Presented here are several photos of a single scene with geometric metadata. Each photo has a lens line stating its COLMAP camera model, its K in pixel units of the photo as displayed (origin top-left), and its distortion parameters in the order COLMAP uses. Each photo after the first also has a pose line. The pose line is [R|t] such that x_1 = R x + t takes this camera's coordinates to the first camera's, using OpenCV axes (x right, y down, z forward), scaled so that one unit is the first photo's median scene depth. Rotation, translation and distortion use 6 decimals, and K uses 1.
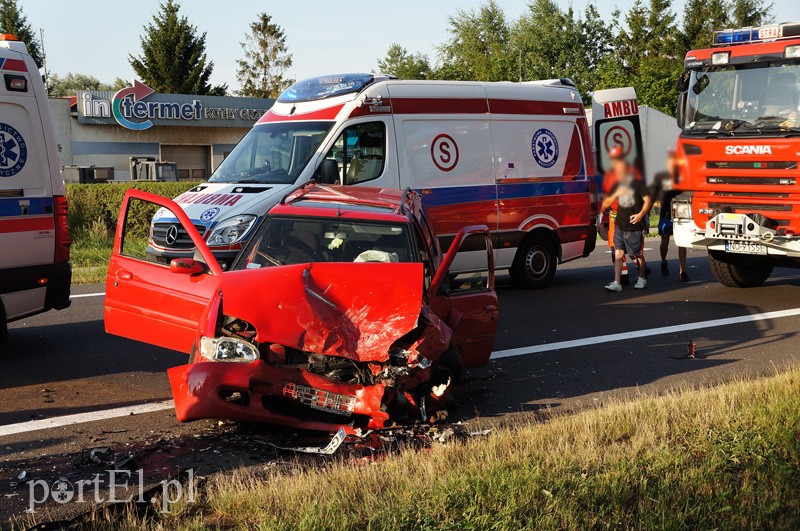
lens RADIAL K [[1233.1, 0, 400.0], [0, 1233.1, 265.5], [0, 0, 1]] dist [-0.054547, 1.999116]
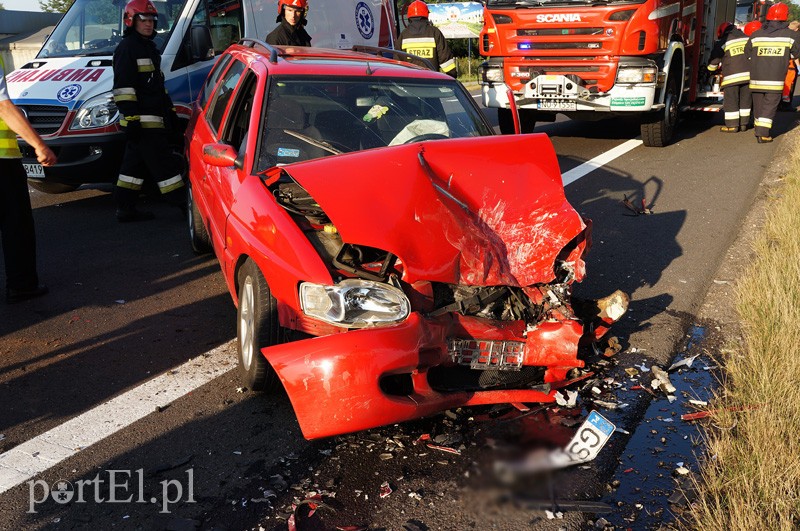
lens RADIAL K [[779.3, 0, 387.2], [0, 779.3, 268.2], [0, 0, 1]] dist [-0.118027, 0.332196]
pose [[0.924619, -0.121488, 0.361000, -0.150305], [0.055992, 0.980826, 0.186668, -0.008969], [-0.376756, -0.152384, 0.913692, 0.386699]]
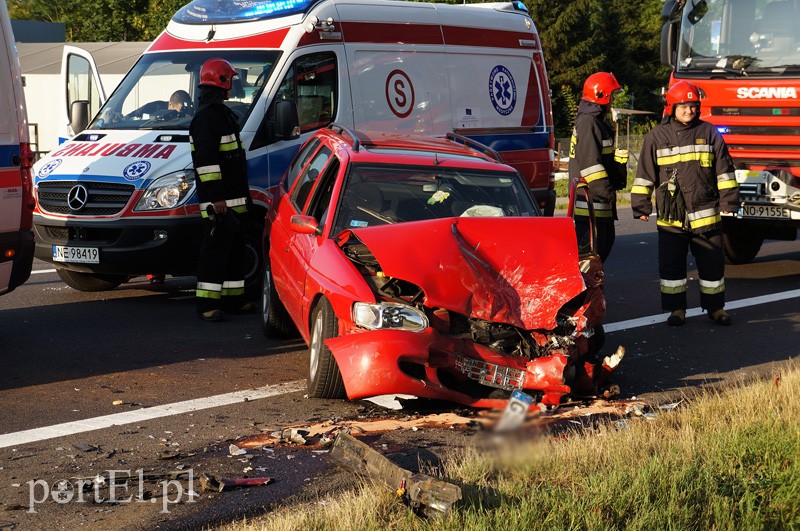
lens RADIAL K [[1792.4, 0, 401.6], [0, 1792.4, 298.5], [0, 0, 1]] dist [0.401067, -0.383402]
pose [[0.970873, -0.016117, 0.239051, -0.250739], [0.012565, 0.999787, 0.016374, 0.020647], [-0.239263, -0.012894, 0.970869, -0.120274]]
